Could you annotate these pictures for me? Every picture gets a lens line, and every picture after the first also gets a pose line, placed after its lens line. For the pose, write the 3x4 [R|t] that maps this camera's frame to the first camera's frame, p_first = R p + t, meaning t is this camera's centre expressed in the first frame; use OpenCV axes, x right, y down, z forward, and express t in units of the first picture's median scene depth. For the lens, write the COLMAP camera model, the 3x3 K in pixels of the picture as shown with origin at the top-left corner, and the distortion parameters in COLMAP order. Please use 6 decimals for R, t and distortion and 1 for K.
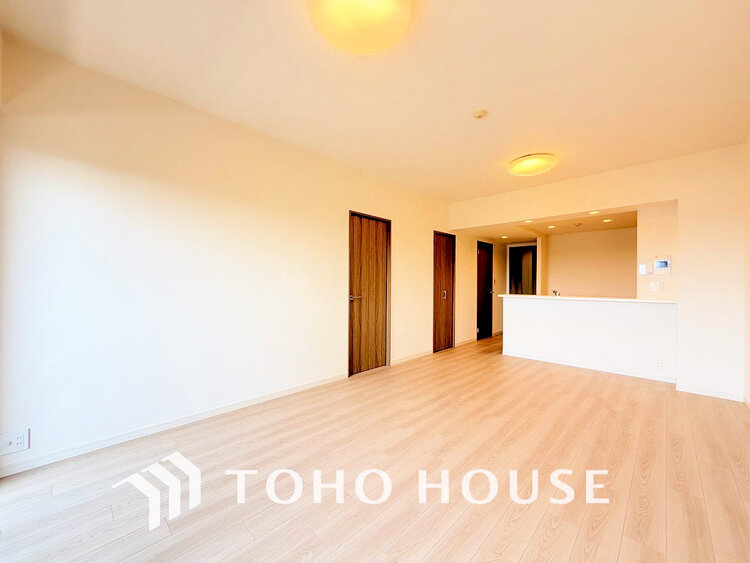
lens RADIAL K [[301.0, 0, 375.0], [0, 301.0, 281.5], [0, 0, 1]] dist [0.000295, 0.000008]
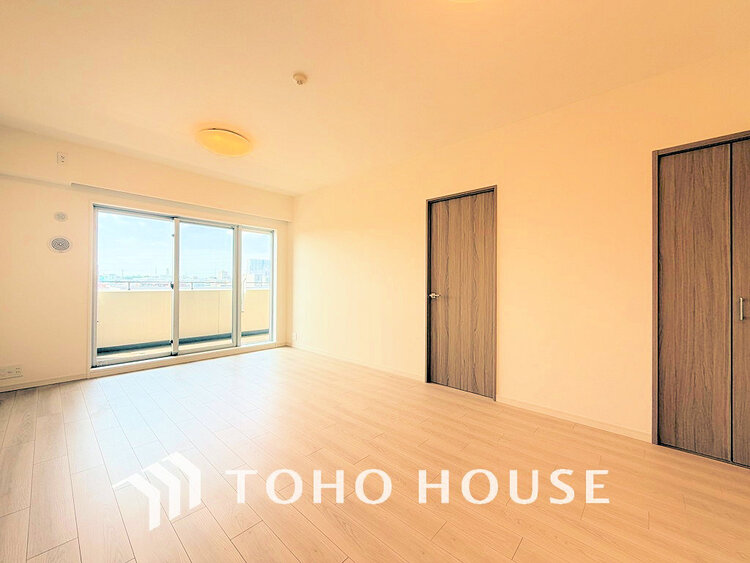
lens RADIAL K [[301.0, 0, 375.0], [0, 301.0, 281.5], [0, 0, 1]] dist [0.000295, 0.000008]
pose [[0.021893, -0.015770, -0.999636, 0.770591], [0.006263, 0.999858, -0.015637, 0.023017], [0.999741, -0.005918, 0.021989, 0.764637]]
